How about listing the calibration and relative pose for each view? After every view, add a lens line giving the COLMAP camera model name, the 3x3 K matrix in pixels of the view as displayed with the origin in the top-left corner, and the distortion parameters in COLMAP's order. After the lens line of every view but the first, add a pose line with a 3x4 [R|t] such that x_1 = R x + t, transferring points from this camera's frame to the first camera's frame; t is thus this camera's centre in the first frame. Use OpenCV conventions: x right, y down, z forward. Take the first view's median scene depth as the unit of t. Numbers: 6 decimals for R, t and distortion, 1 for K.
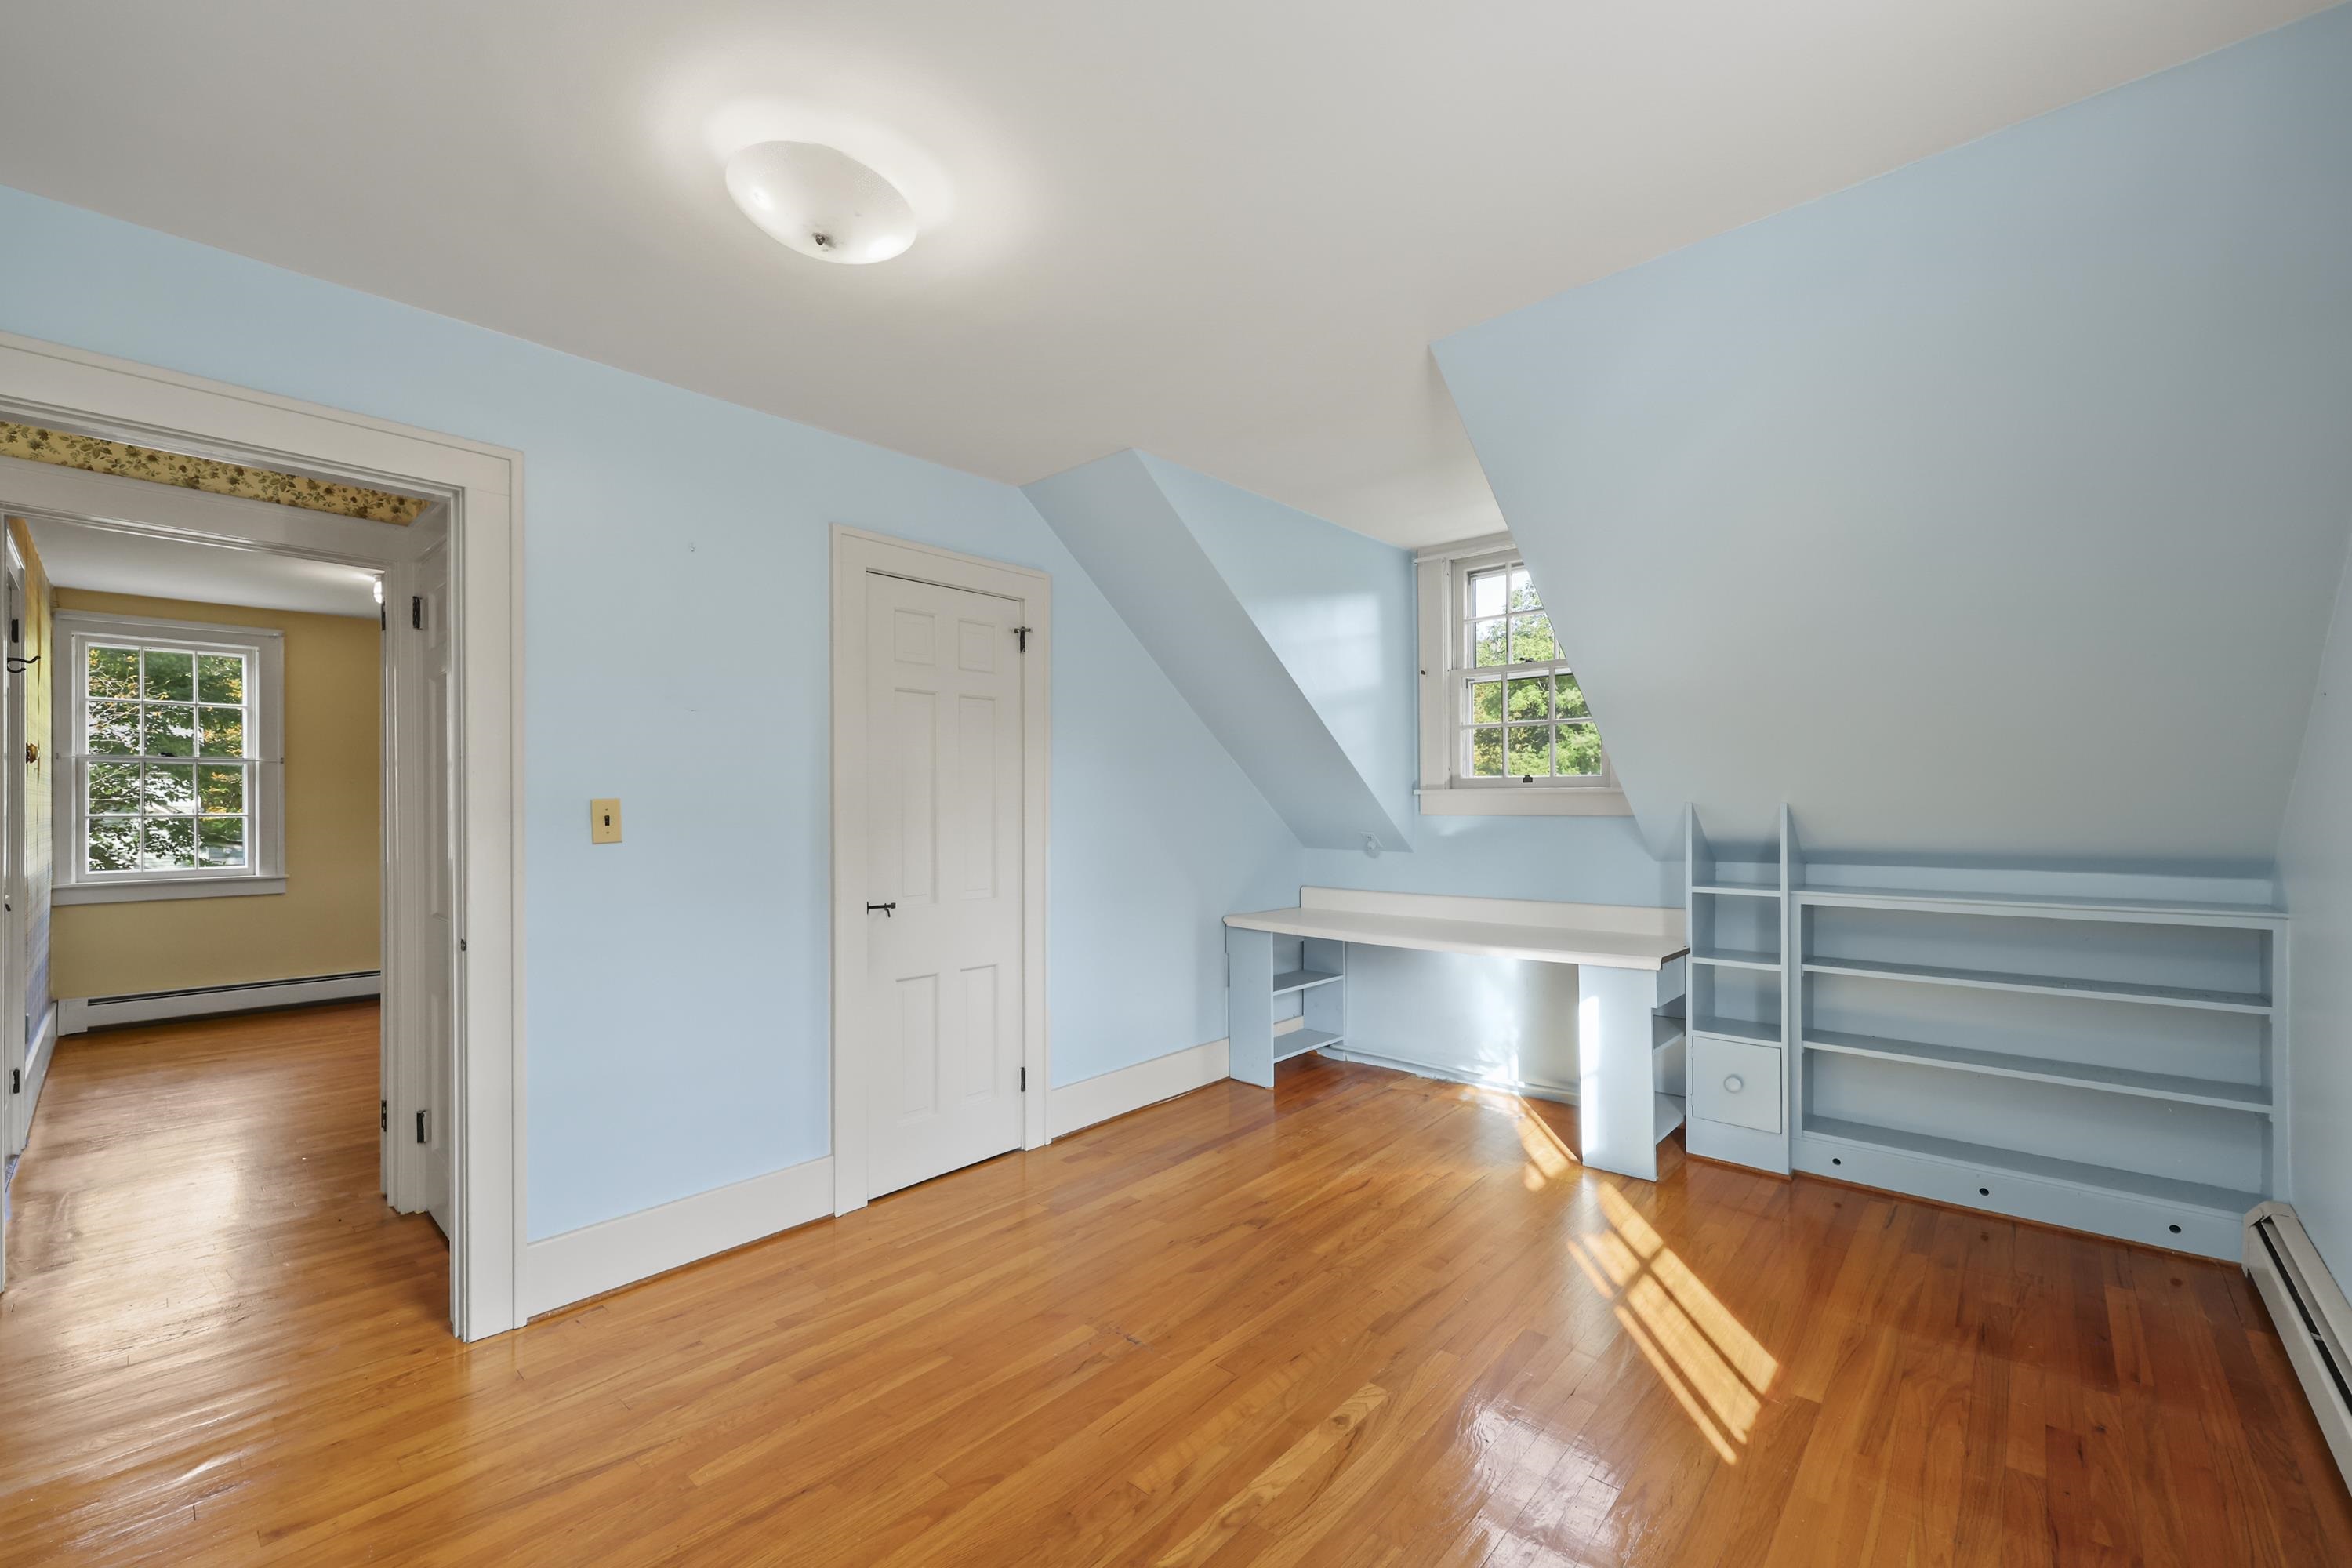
lens RADIAL K [[958.9, 0, 1224.5], [0, 958.9, 803.5], [0, 0, 1]] dist [0.000488, 0.000361]
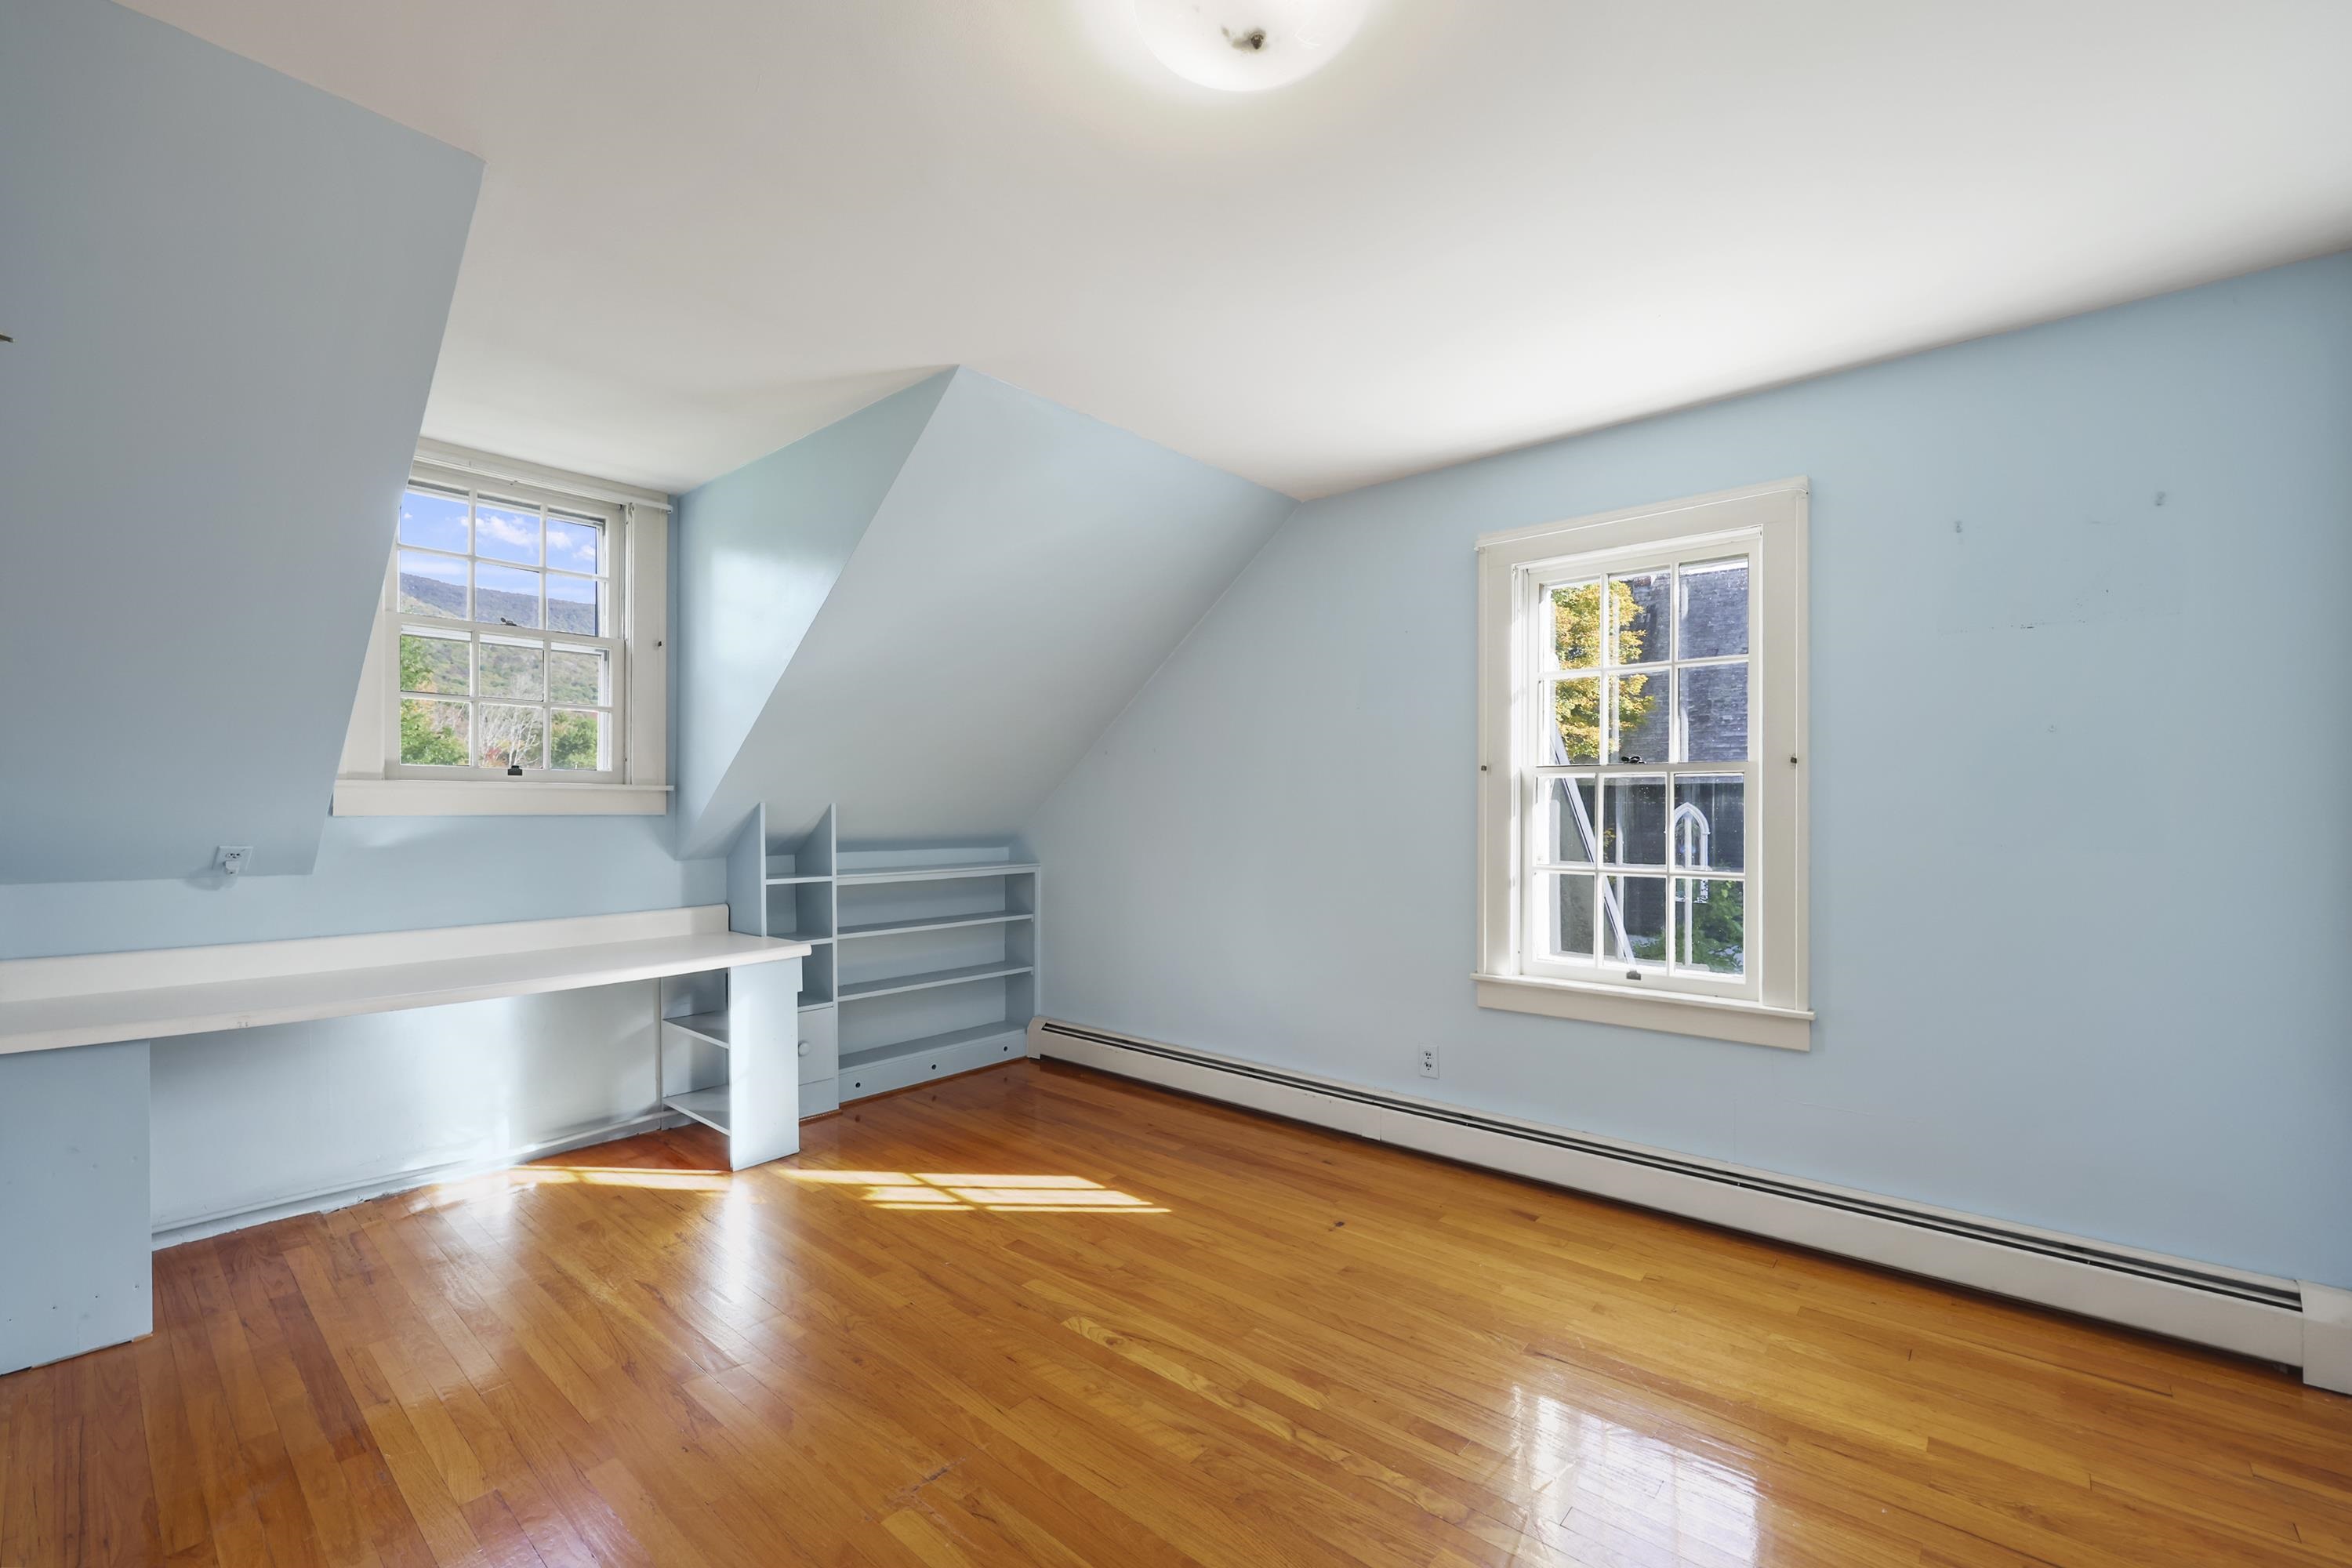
lens RADIAL K [[958.9, 0, 1174.4], [0, 958.9, 791.3], [0, 0, 1]] dist [0.000488, 0.000361]
pose [[0.007669, 0.020481, 0.999761, -0.774570], [-0.003634, 0.999784, -0.020454, 0.009545], [-0.999964, -0.003476, 0.007742, 0.690611]]
